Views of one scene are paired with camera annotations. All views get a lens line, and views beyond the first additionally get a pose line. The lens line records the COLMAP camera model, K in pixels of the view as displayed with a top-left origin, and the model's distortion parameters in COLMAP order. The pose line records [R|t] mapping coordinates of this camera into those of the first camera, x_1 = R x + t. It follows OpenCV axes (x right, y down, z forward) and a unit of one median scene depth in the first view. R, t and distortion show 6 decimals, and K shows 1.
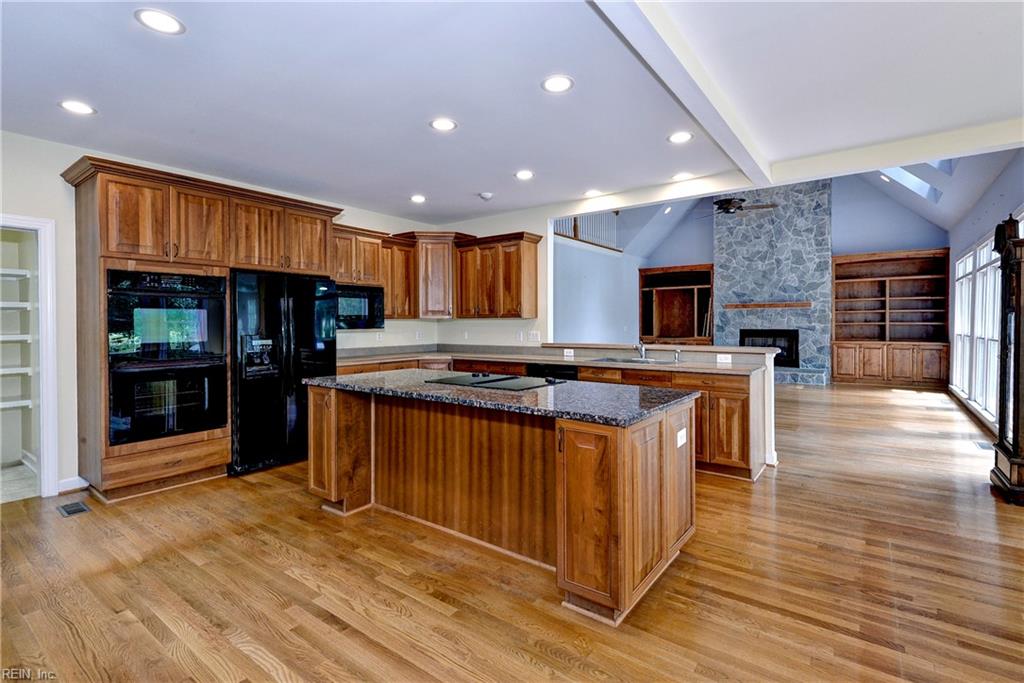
lens RADIAL K [[458.9, 0, 534.8], [0, 458.9, 328.8], [0, 0, 1]] dist [0.001915, -0.008381]
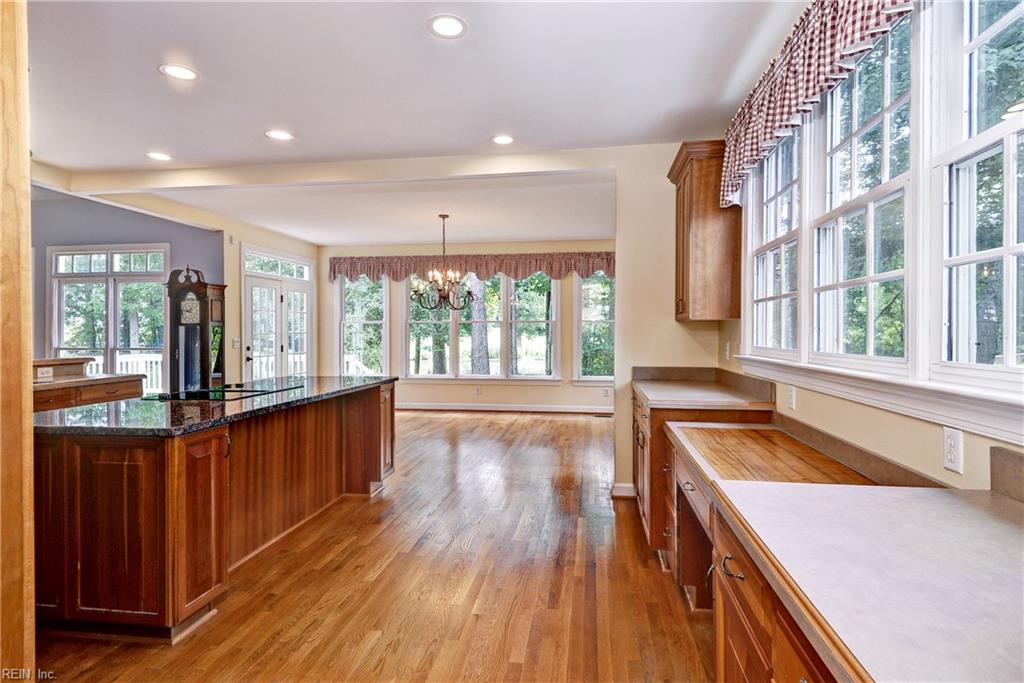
lens RADIAL K [[532.2, 0, 512.0], [0, 532.2, 341.5], [0, 0, 1]] dist [-0.000323, -0.000139]
pose [[-0.455144, -0.009500, 0.890367, -0.988627], [0.012789, 0.999770, 0.017205, -0.001476], [-0.890326, 0.019217, -0.454918, 0.724138]]
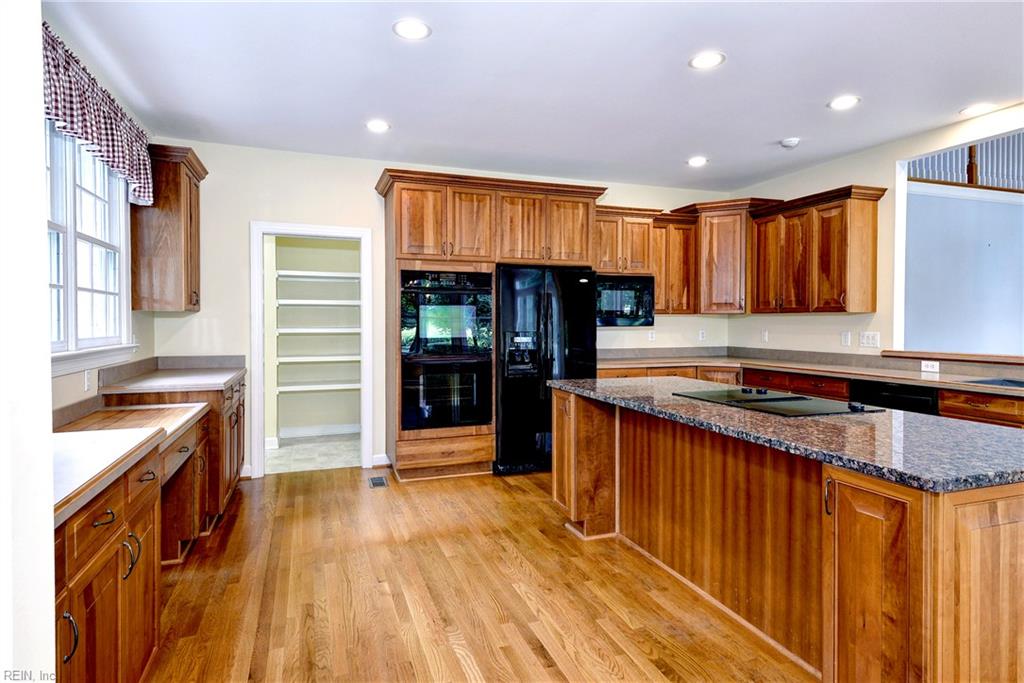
lens RADIAL K [[564.3, 0, 513.6], [0, 564.3, 332.6], [0, 0, 1]] dist [0.031573, -0.035575]
pose [[0.824332, 0.016075, -0.565878, 0.061701], [-0.009806, 0.999852, 0.014118, -0.001119], [0.566021, -0.006089, 0.824368, 0.027884]]
